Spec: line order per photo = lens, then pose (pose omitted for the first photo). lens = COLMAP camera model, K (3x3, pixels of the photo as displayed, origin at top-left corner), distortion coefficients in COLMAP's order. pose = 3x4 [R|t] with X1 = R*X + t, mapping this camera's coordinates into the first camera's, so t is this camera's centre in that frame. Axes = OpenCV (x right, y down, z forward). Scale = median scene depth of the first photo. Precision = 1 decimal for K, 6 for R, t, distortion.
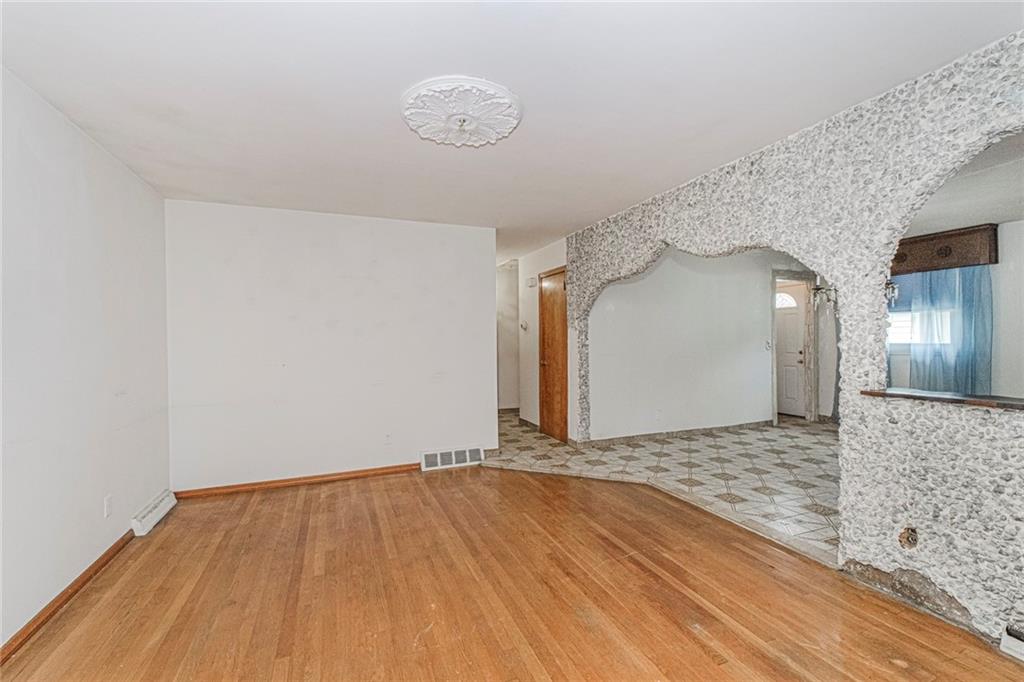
lens RADIAL K [[428.4, 0, 508.8], [0, 428.4, 341.6], [0, 0, 1]] dist [-0.000989, -0.000500]
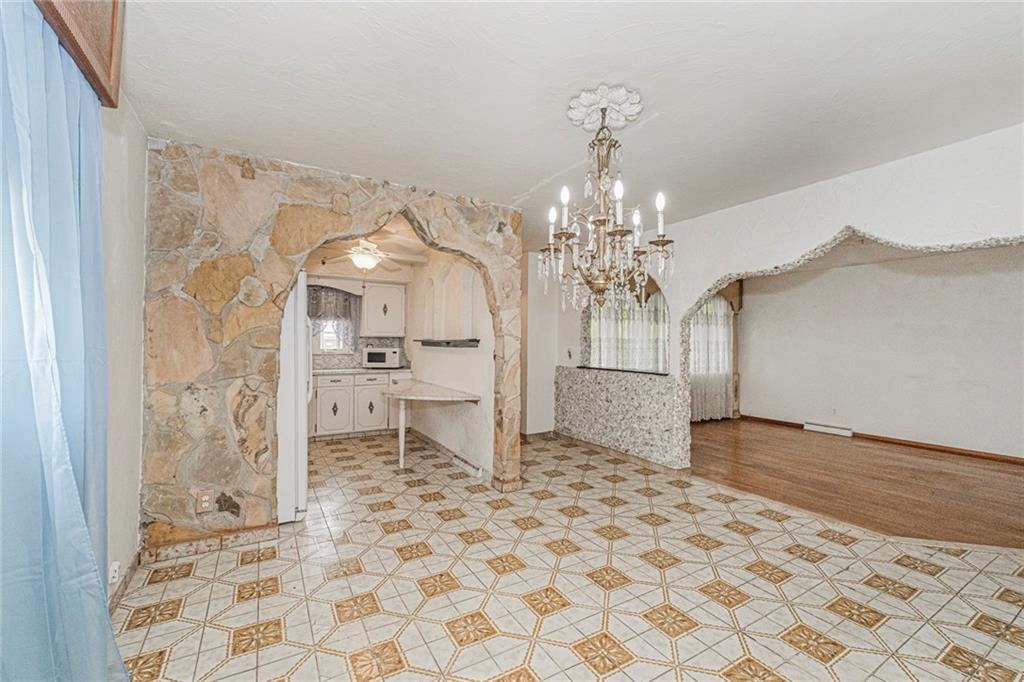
lens RADIAL K [[428.4, 0, 519.4], [0, 428.4, 339.3], [0, 0, 1]] dist [-0.000989, -0.000500]
pose [[-0.988178, 0.001141, -0.153308, 0.793291], [0.001662, 0.999993, -0.003269, -0.016374], [0.153303, -0.003485, -0.988173, 1.205050]]
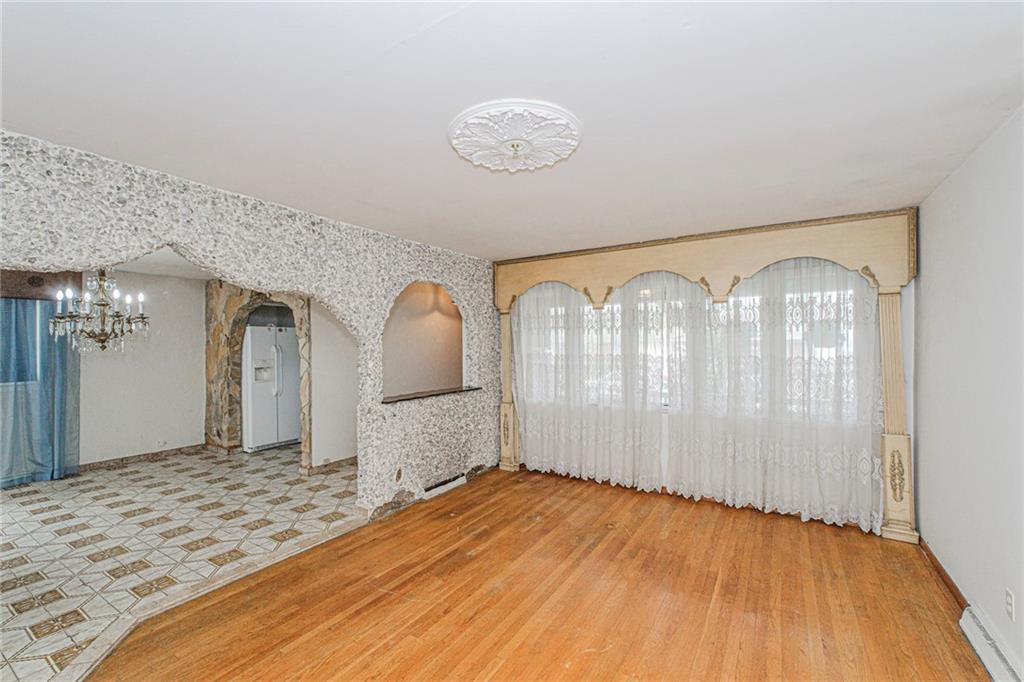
lens RADIAL K [[428.4, 0, 513.8], [0, 428.4, 347.8], [0, 0, 1]] dist [-0.000989, -0.000500]
pose [[-0.585418, 0.012329, 0.810638, -0.363076], [0.019637, 0.999807, -0.001025, -0.038095], [-0.810494, 0.015319, -0.585547, 0.669246]]
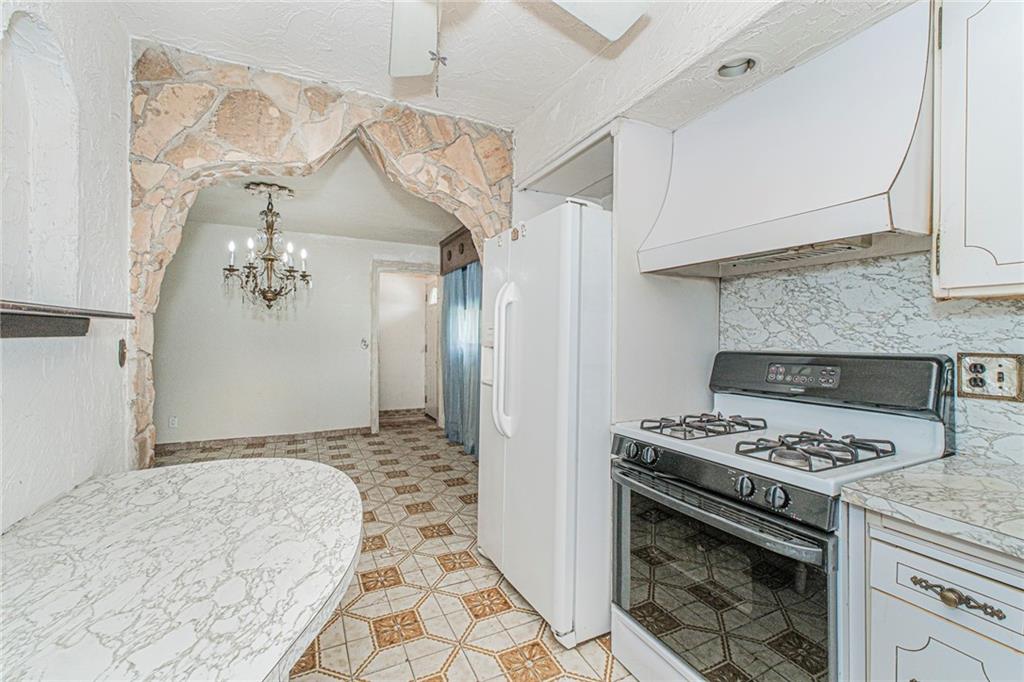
lens RADIAL K [[428.4, 0, 507.6], [0, 428.4, 336.8], [0, 0, 1]] dist [-0.000989, -0.000500]
pose [[0.998164, 0.010591, 0.059633, 0.996545], [-0.010359, 0.999938, -0.004202, -0.005561], [-0.059673, 0.003576, 0.998212, 0.101555]]
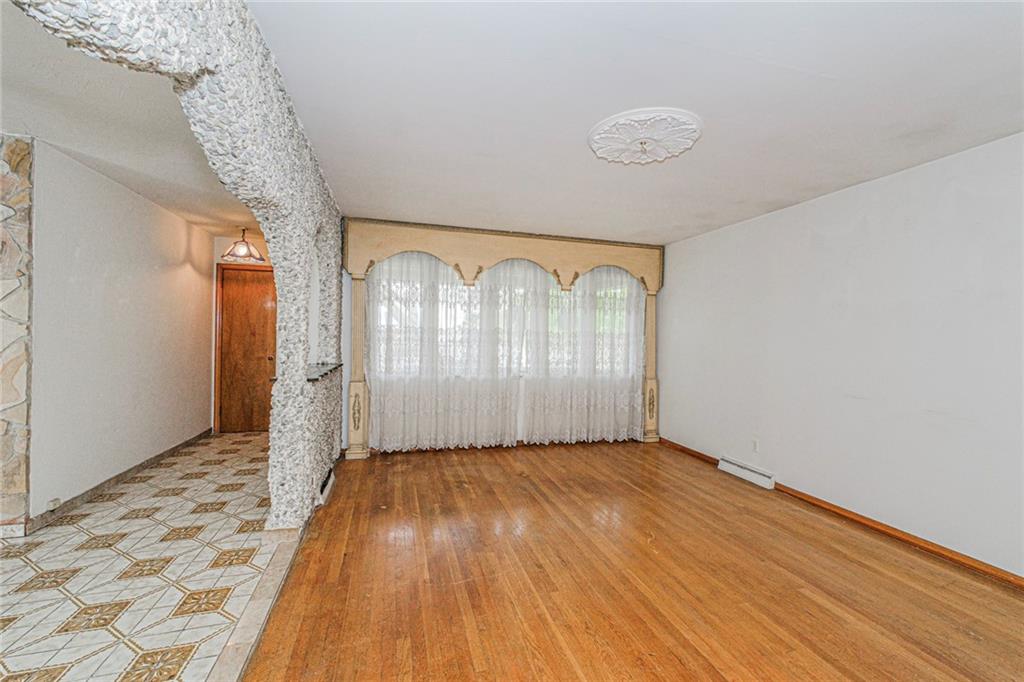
lens RADIAL K [[428.4, 0, 516.0], [0, 428.4, 339.5], [0, 0, 1]] dist [-0.000989, -0.000500]
pose [[-0.994700, -0.006459, 0.102618, 0.043154], [-0.005468, 0.999936, 0.009927, -0.007327], [-0.102675, 0.009313, -0.994671, 0.931495]]
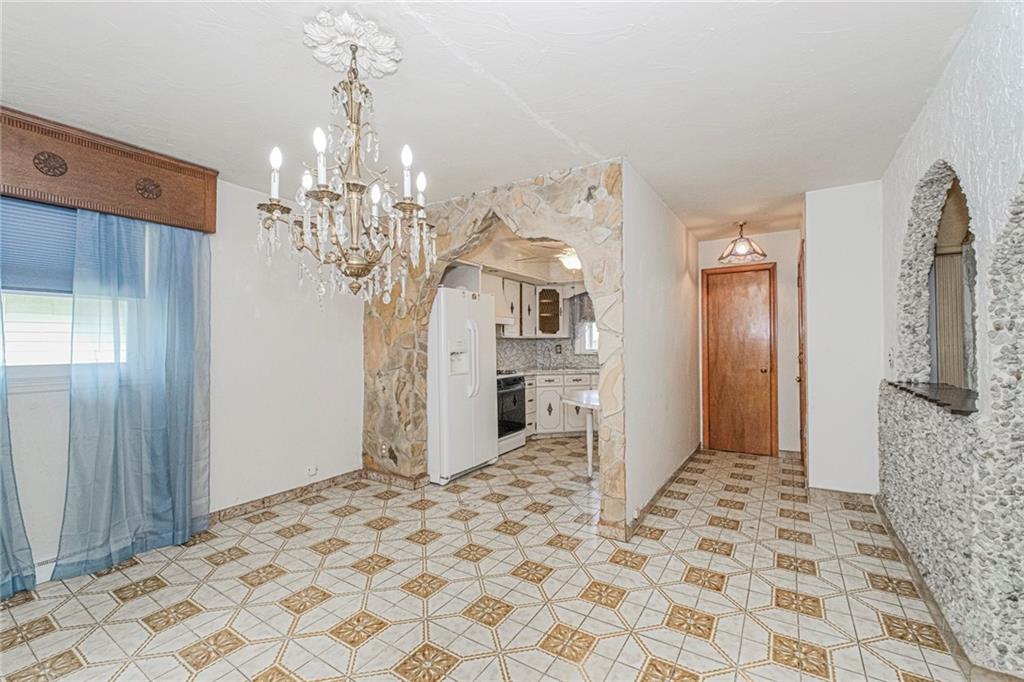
lens RADIAL K [[428.4, 0, 509.1], [0, 428.4, 339.3], [0, 0, 1]] dist [-0.000989, -0.000500]
pose [[-0.573210, 0.025346, 0.819016, 0.321091], [0.017180, 0.999674, -0.018913, -0.005736], [-0.819228, 0.003230, -0.573458, 0.904762]]
